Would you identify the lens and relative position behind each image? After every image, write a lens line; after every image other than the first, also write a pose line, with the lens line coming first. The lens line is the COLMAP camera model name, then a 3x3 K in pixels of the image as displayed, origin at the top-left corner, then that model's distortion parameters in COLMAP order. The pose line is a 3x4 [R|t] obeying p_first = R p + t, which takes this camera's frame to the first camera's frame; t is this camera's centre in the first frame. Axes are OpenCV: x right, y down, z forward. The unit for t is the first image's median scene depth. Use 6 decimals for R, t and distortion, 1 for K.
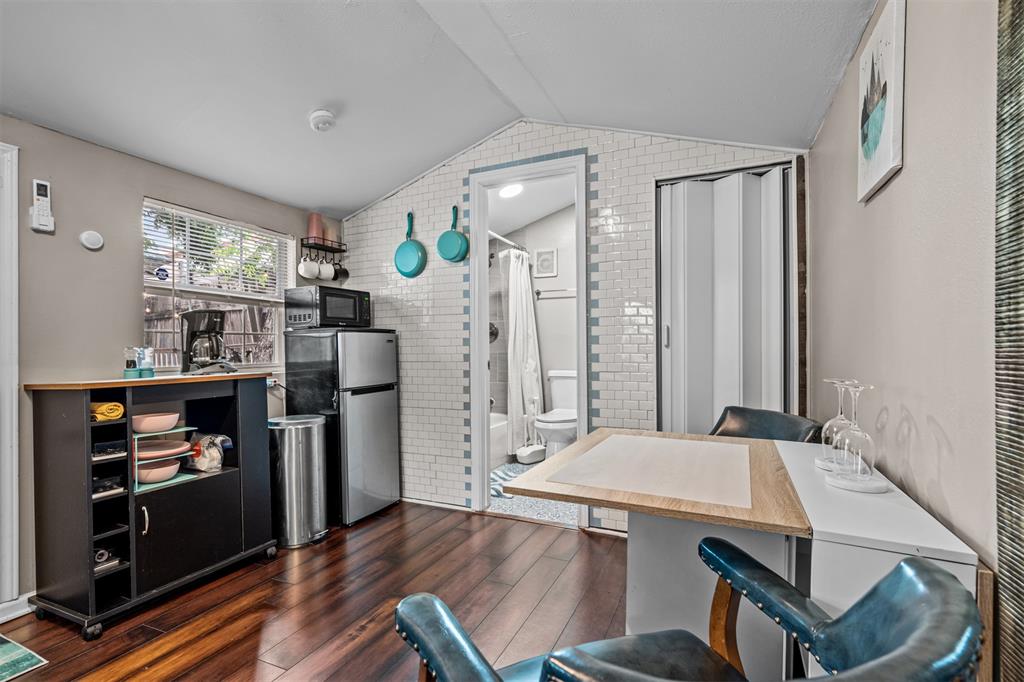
lens RADIAL K [[464.2, 0, 511.4], [0, 464.2, 353.0], [0, 0, 1]] dist [-0.001045, 0.000578]
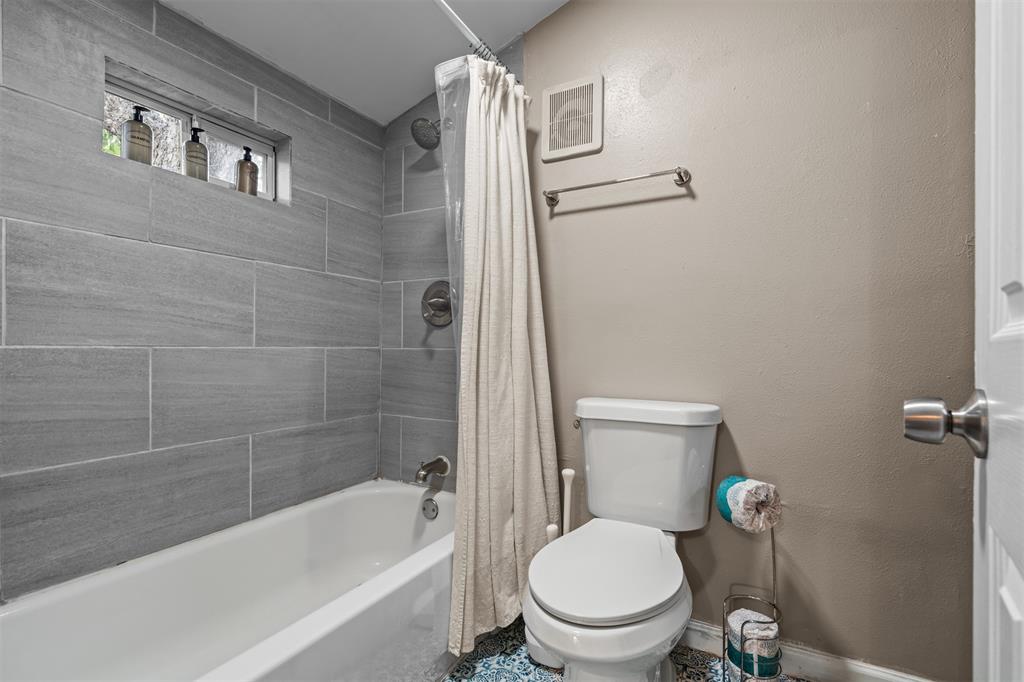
lens RADIAL K [[464.2, 0, 511.4], [0, 464.2, 353.0], [0, 0, 1]] dist [-0.001045, 0.000578]
pose [[0.997217, 0.006231, -0.074287, 0.052896], [-0.005989, 0.999976, 0.003480, -0.001768], [0.074307, -0.003026, 0.997231, 0.608792]]
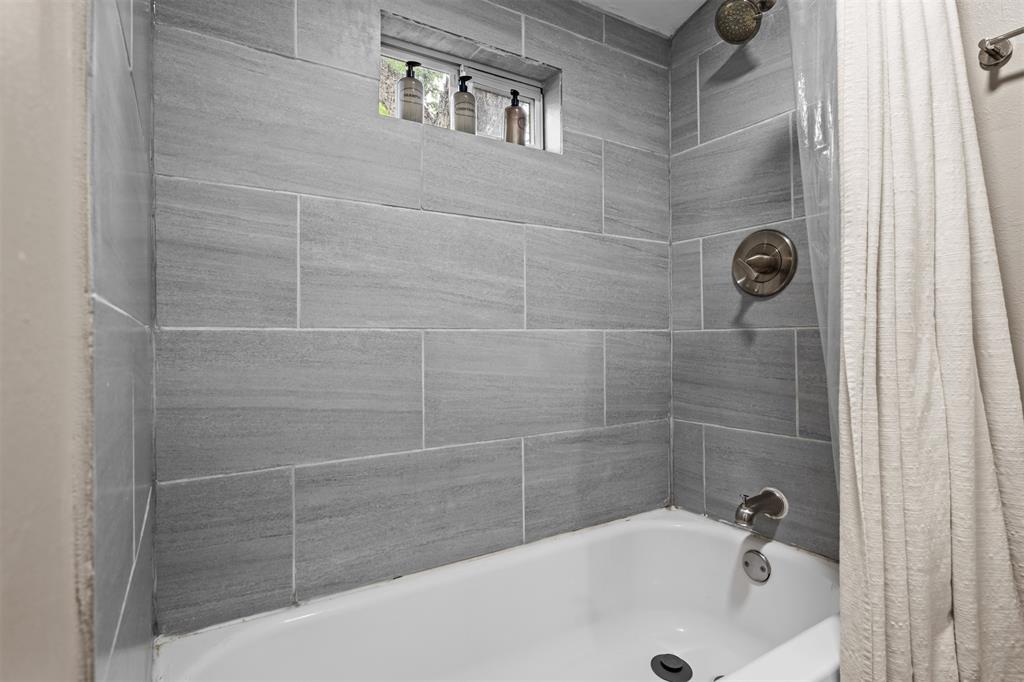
lens RADIAL K [[531.7, 0, 512.0], [0, 531.7, 341.0], [0, 0, 1]] dist [0.002123, 0.000878]
pose [[0.839419, -0.006937, -0.543441, 0.002364], [0.004957, 0.999975, -0.005109, 0.004941], [0.543463, 0.001595, 0.839432, 0.666835]]
